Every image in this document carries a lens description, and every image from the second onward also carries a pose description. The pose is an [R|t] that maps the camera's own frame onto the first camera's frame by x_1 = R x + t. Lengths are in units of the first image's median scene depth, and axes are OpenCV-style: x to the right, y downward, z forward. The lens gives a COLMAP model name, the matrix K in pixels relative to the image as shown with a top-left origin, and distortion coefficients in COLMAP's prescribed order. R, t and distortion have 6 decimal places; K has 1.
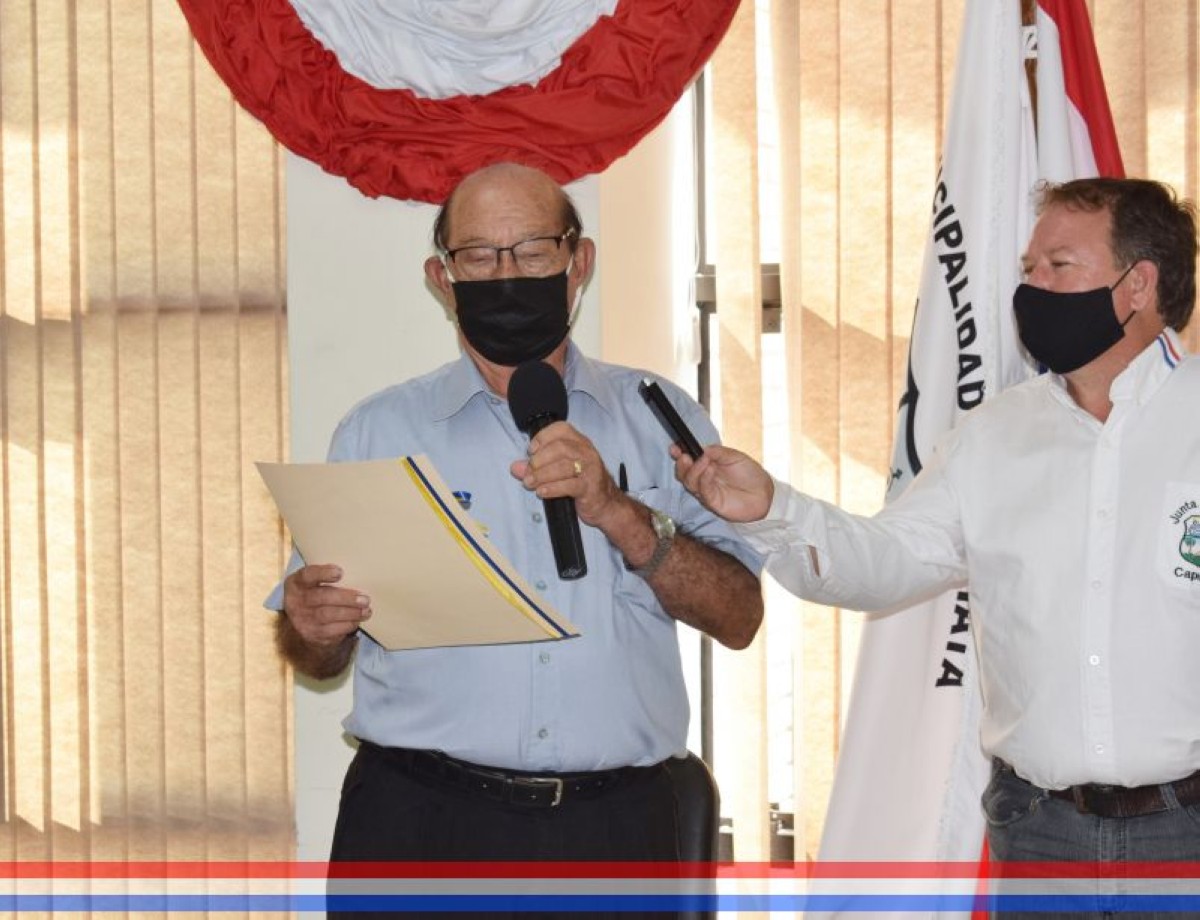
lens RADIAL K [[3063.5, 0, 517.6], [0, 3063.5, 490.2], [0, 0, 1]] dist [-0.040656, 0.000000]
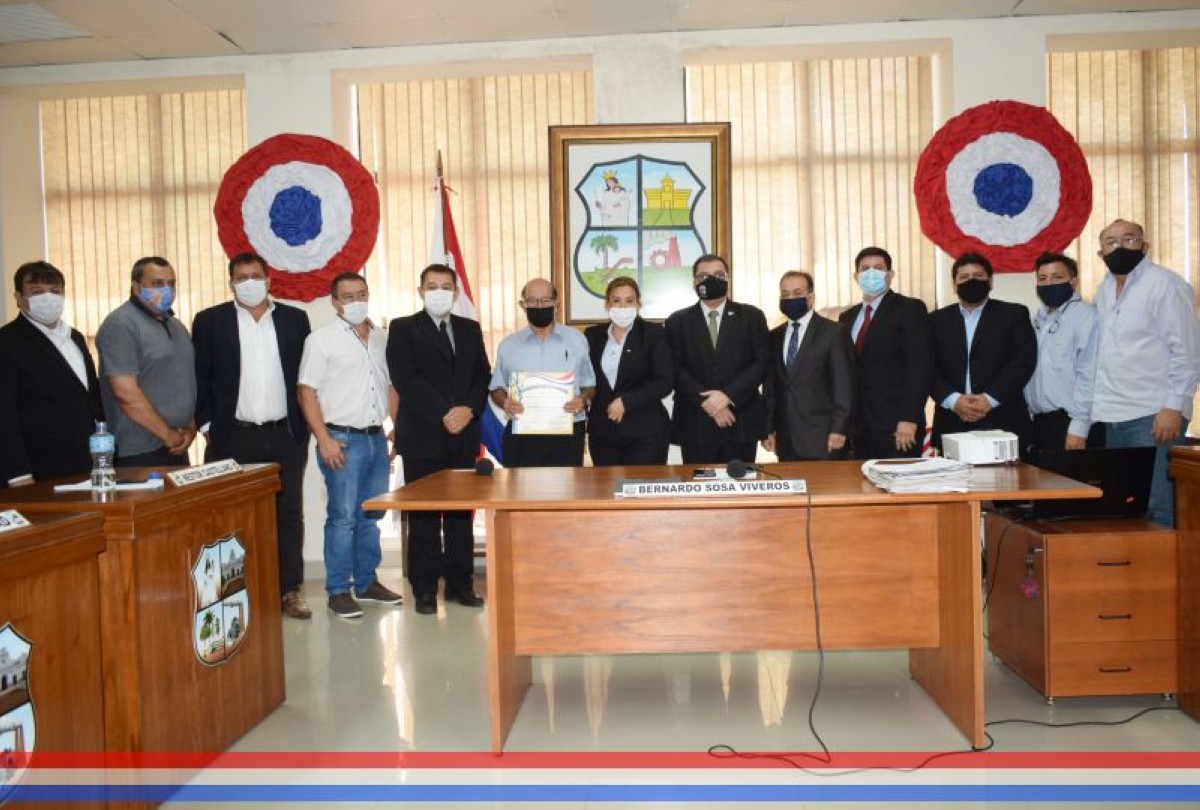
lens RADIAL K [[1030.1, 0, 593.0], [0, 1030.1, 405.4], [0, 0, 1]] dist [-0.031010, -0.003386]
pose [[0.964982, -0.026311, 0.260993, -0.005214], [0.030083, 0.999493, -0.010471, 0.059528], [-0.260585, 0.017956, 0.965284, -0.321430]]
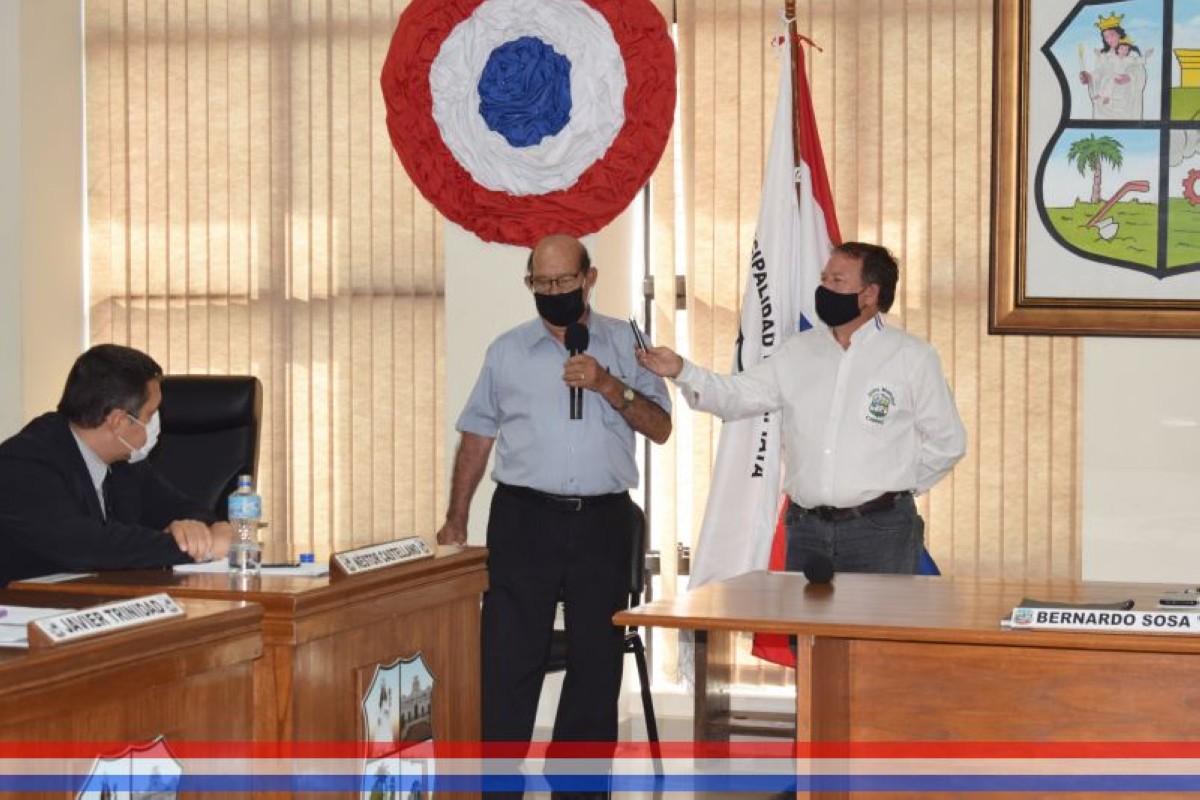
lens RADIAL K [[2608.0, 0, 606.5], [0, 2608.0, 436.2], [0, 0, 1]] dist [-0.037858, 0.000000]
pose [[0.999640, 0.010772, 0.024585, -0.007984], [-0.010697, 0.999938, -0.003176, 0.039386], [-0.024618, 0.002912, 0.999693, -0.740316]]
